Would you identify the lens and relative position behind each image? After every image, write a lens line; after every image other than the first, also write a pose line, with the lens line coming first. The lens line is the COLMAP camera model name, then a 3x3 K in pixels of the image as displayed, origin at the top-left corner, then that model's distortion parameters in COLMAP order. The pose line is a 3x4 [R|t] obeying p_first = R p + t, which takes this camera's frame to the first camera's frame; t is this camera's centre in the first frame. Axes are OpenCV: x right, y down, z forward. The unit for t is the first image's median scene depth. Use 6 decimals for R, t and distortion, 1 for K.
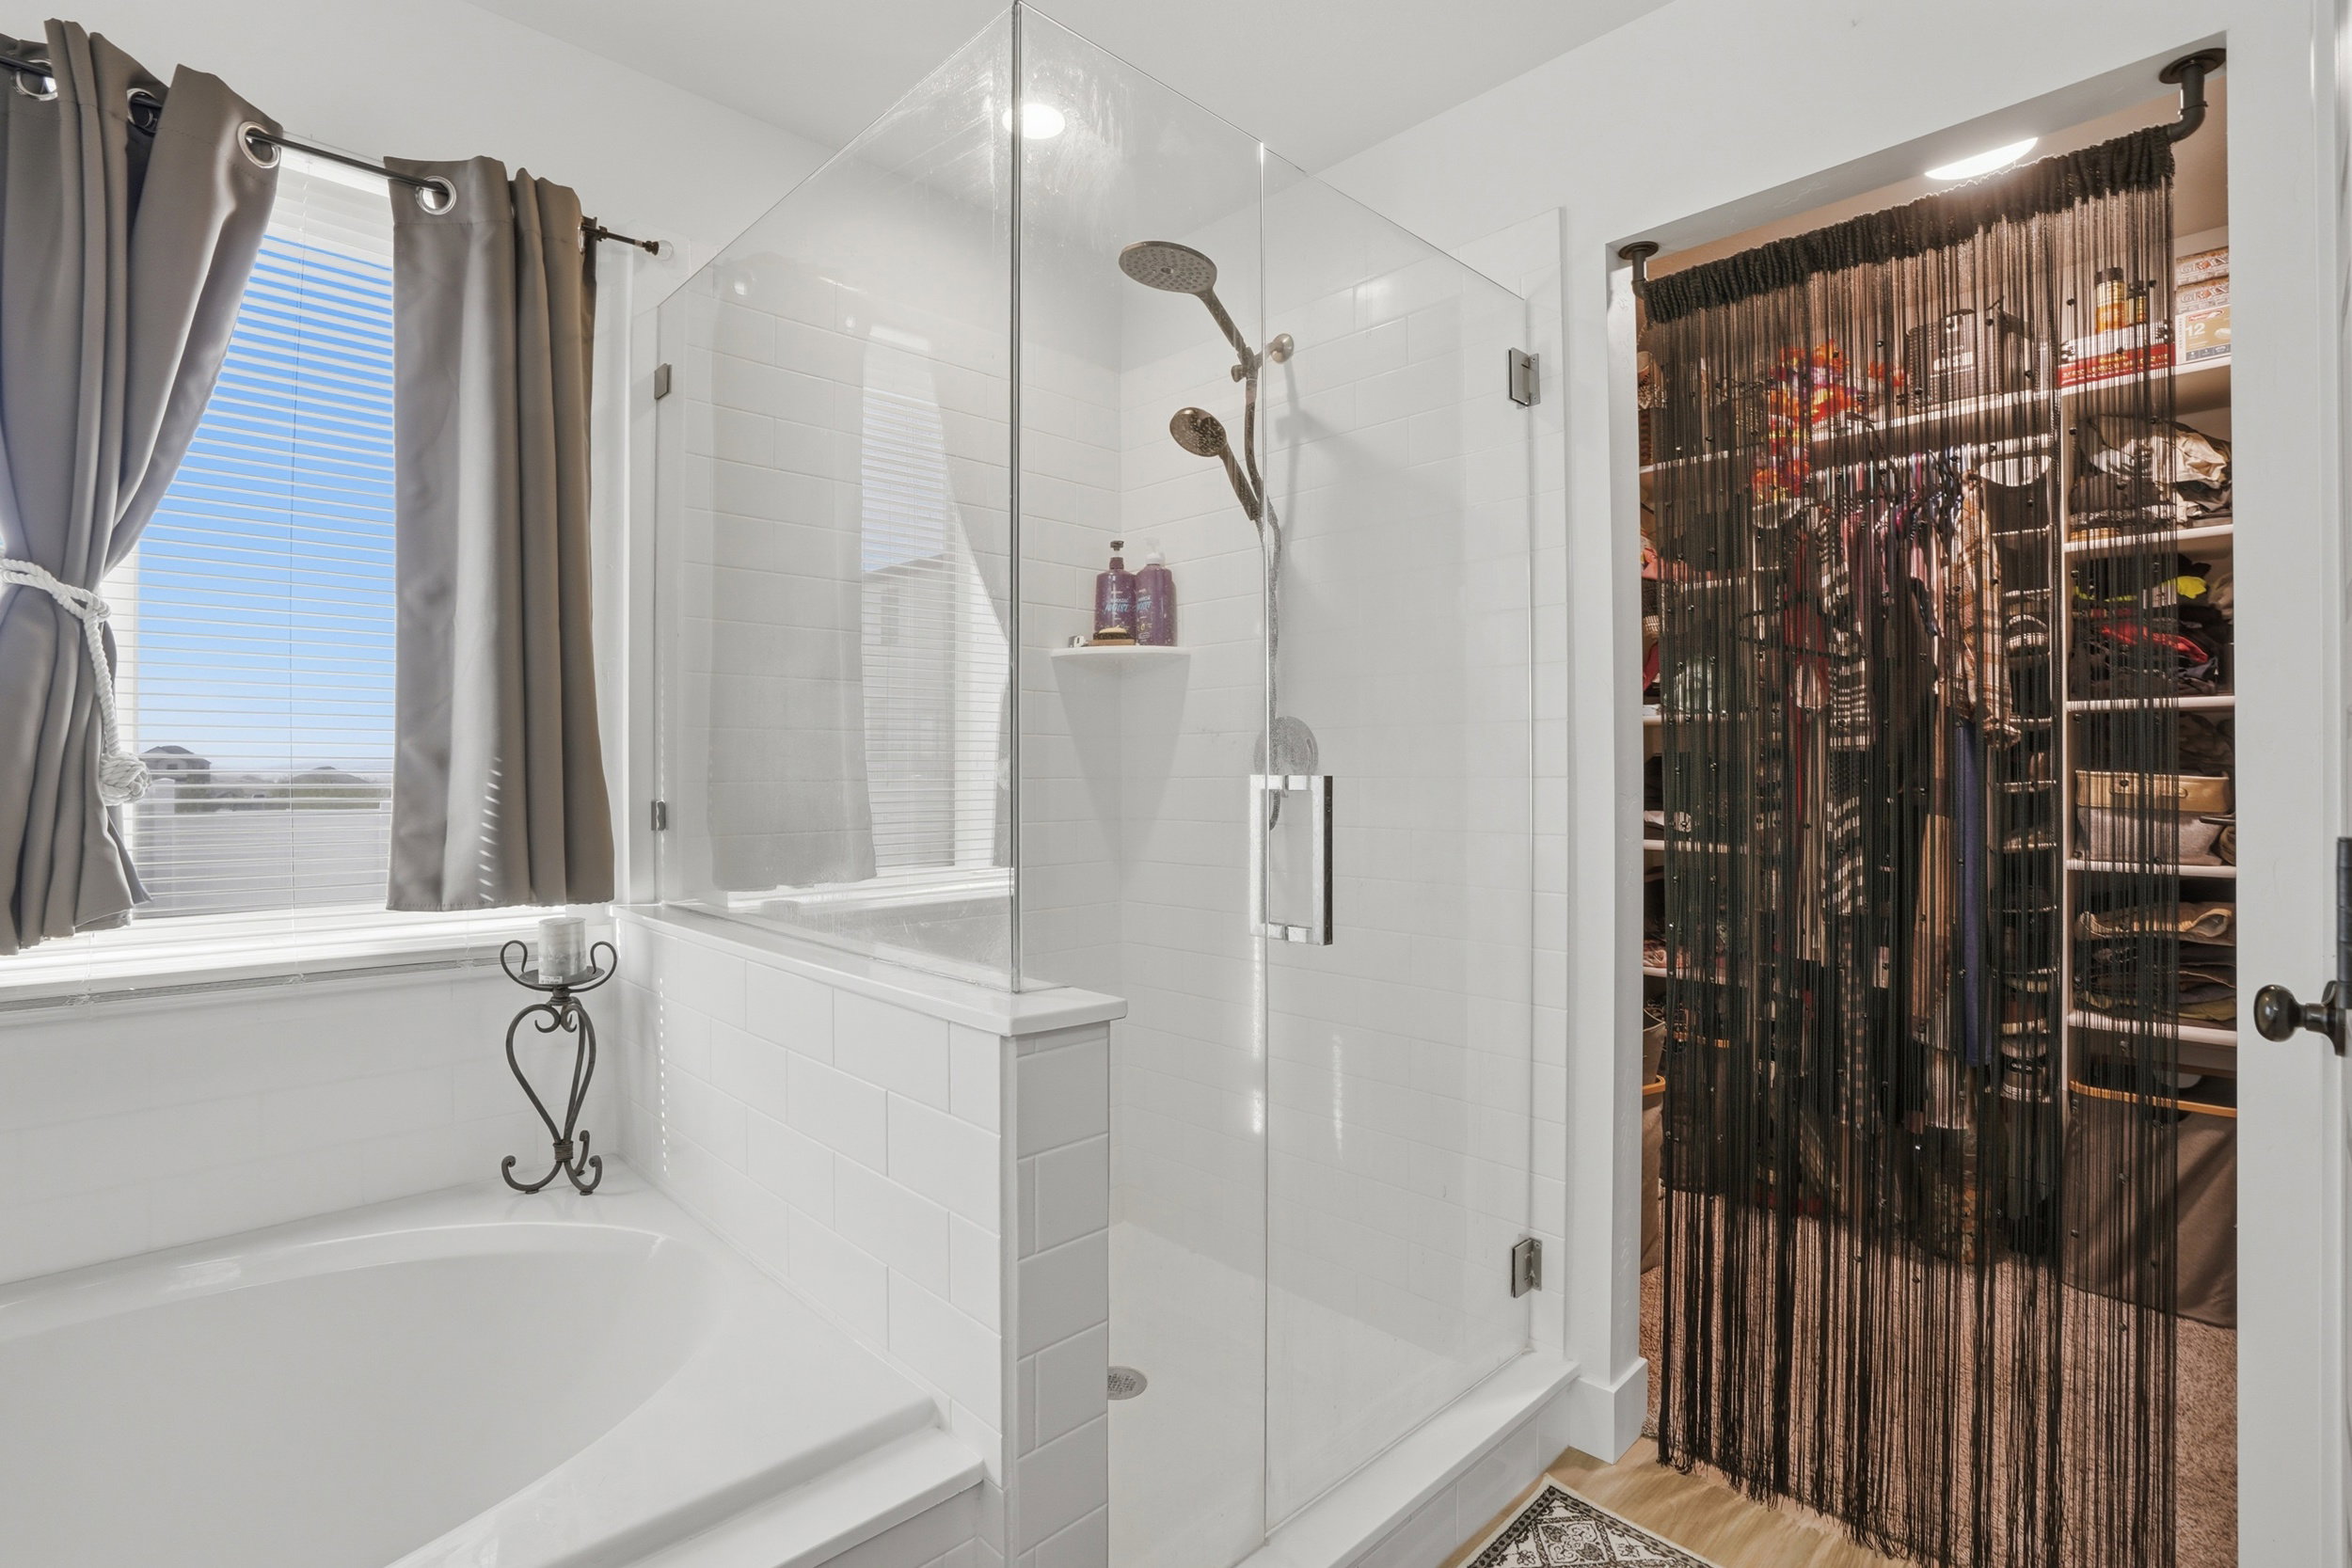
lens RADIAL K [[1103.3, 0, 1148.3], [0, 1103.3, 778.4], [0, 0, 1]] dist [-0.059097, 0.019777]
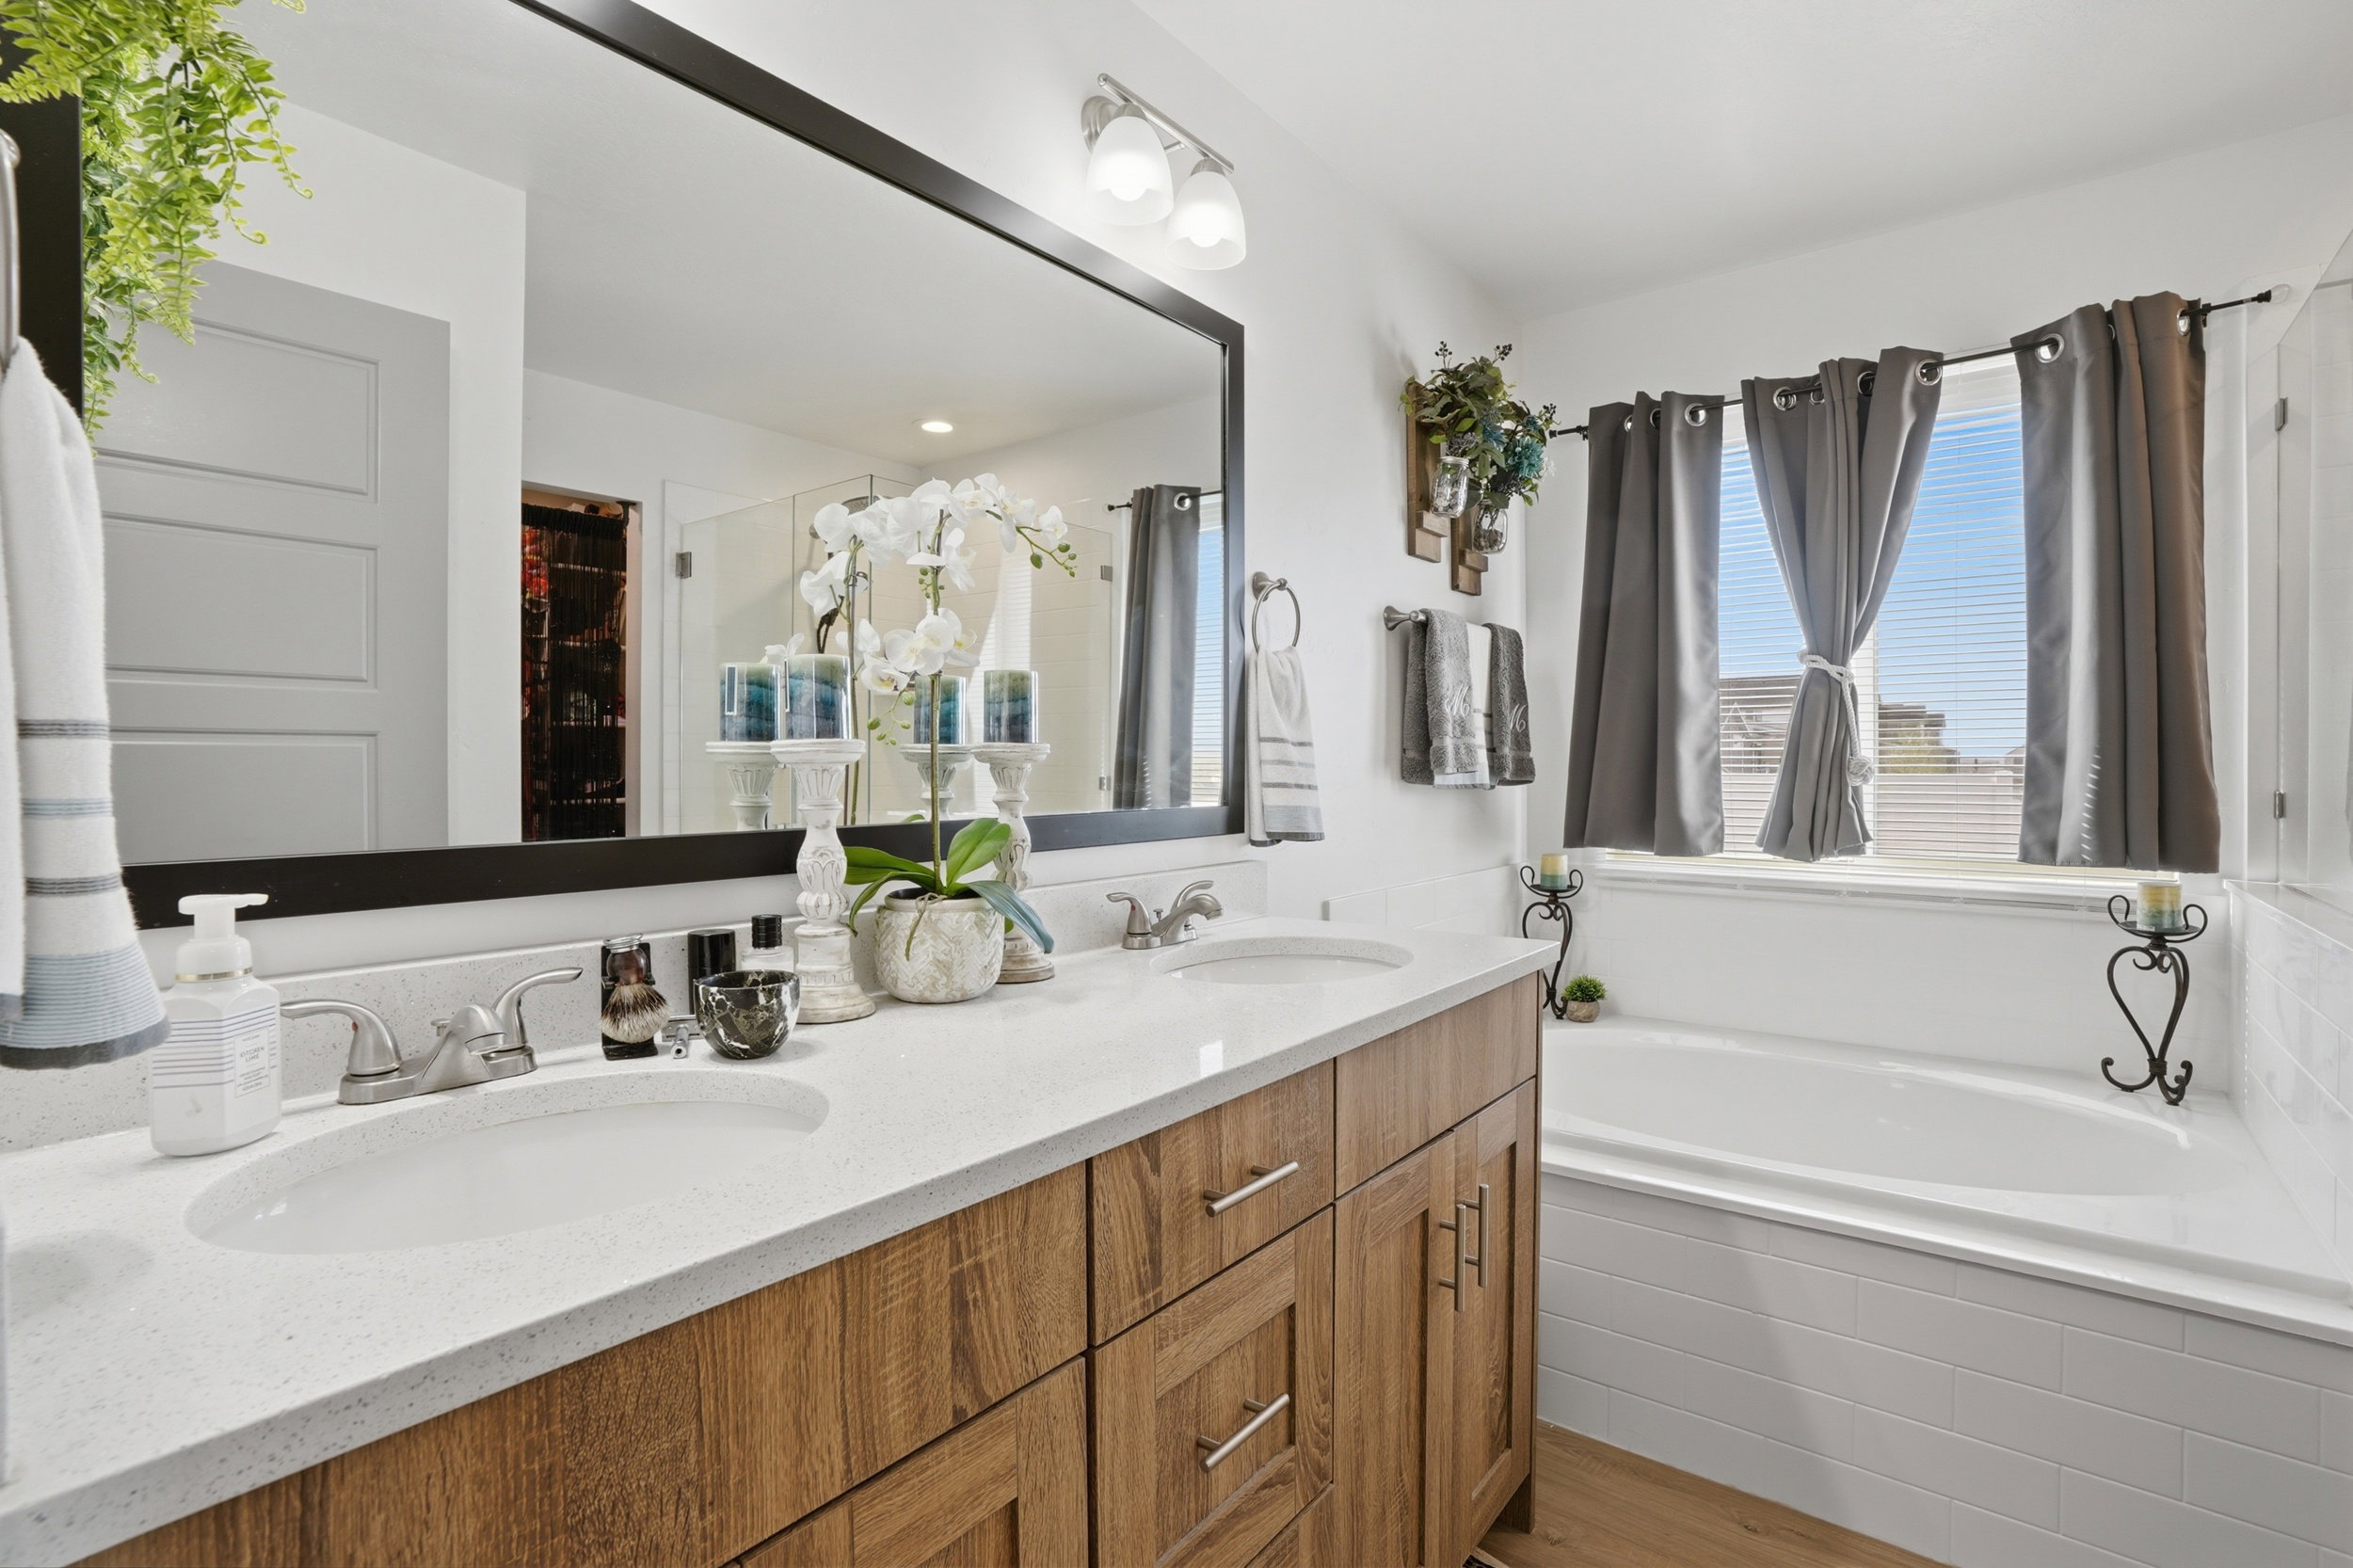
lens RADIAL K [[1103.9, 0, 1148.8], [0, 1103.9, 778.4], [0, 0, 1]] dist [-0.059097, 0.019777]
pose [[0.122027, 0.005116, -0.992514, 0.557276], [0.002605, 0.999982, 0.005475, -0.001264], [0.992523, -0.003253, 0.122011, -0.325386]]
